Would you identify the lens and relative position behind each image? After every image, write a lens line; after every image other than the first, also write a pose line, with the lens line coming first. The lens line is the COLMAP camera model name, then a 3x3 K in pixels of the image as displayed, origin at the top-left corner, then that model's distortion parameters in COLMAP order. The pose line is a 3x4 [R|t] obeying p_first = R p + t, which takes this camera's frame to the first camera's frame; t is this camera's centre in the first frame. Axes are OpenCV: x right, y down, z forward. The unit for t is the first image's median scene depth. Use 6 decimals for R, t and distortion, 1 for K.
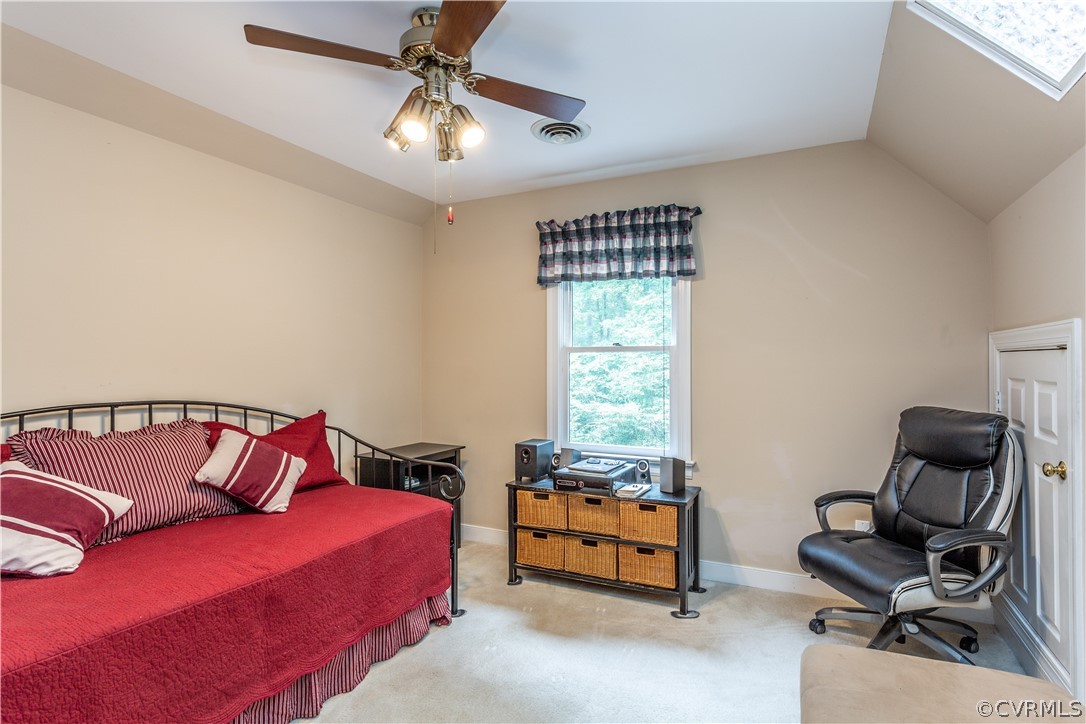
lens RADIAL K [[527.4, 0, 549.4], [0, 527.4, 355.4], [0, 0, 1]] dist [-0.000601, 0.000071]
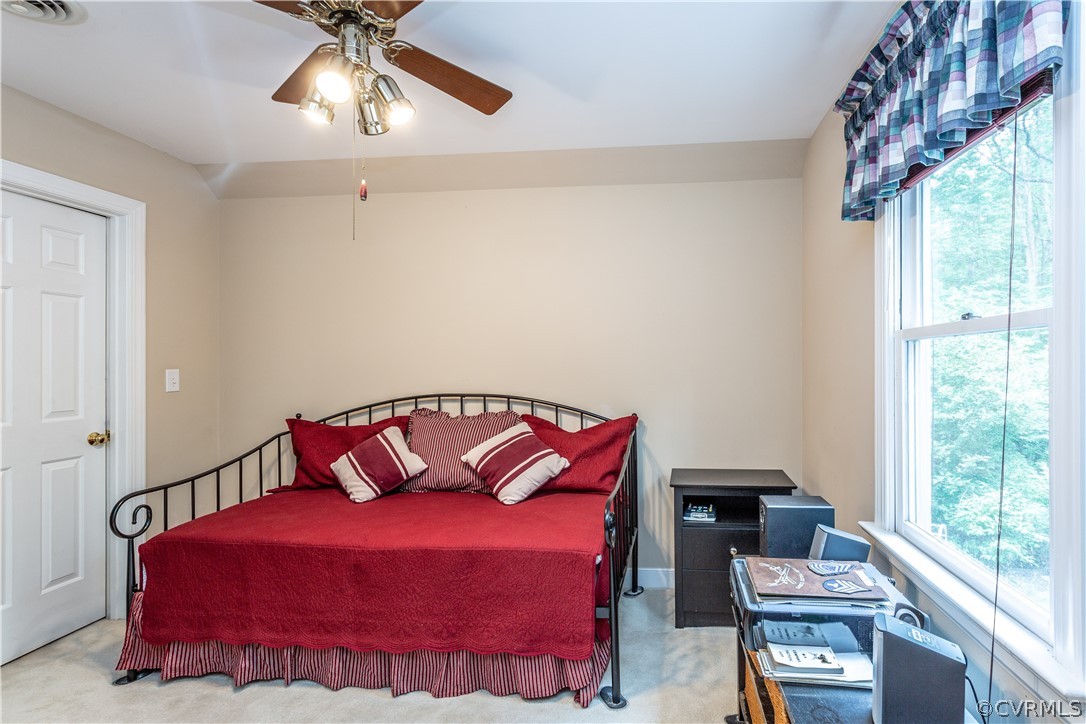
lens RADIAL K [[530.7, 0, 620.6], [0, 530.7, 362.1], [0, 0, 1]] dist [0.001752, 0.000220]
pose [[0.370988, -0.006913, -0.928612, 0.628855], [0.020555, 0.999788, 0.000770, 0.014570], [0.928410, -0.019374, 0.371052, 0.894129]]
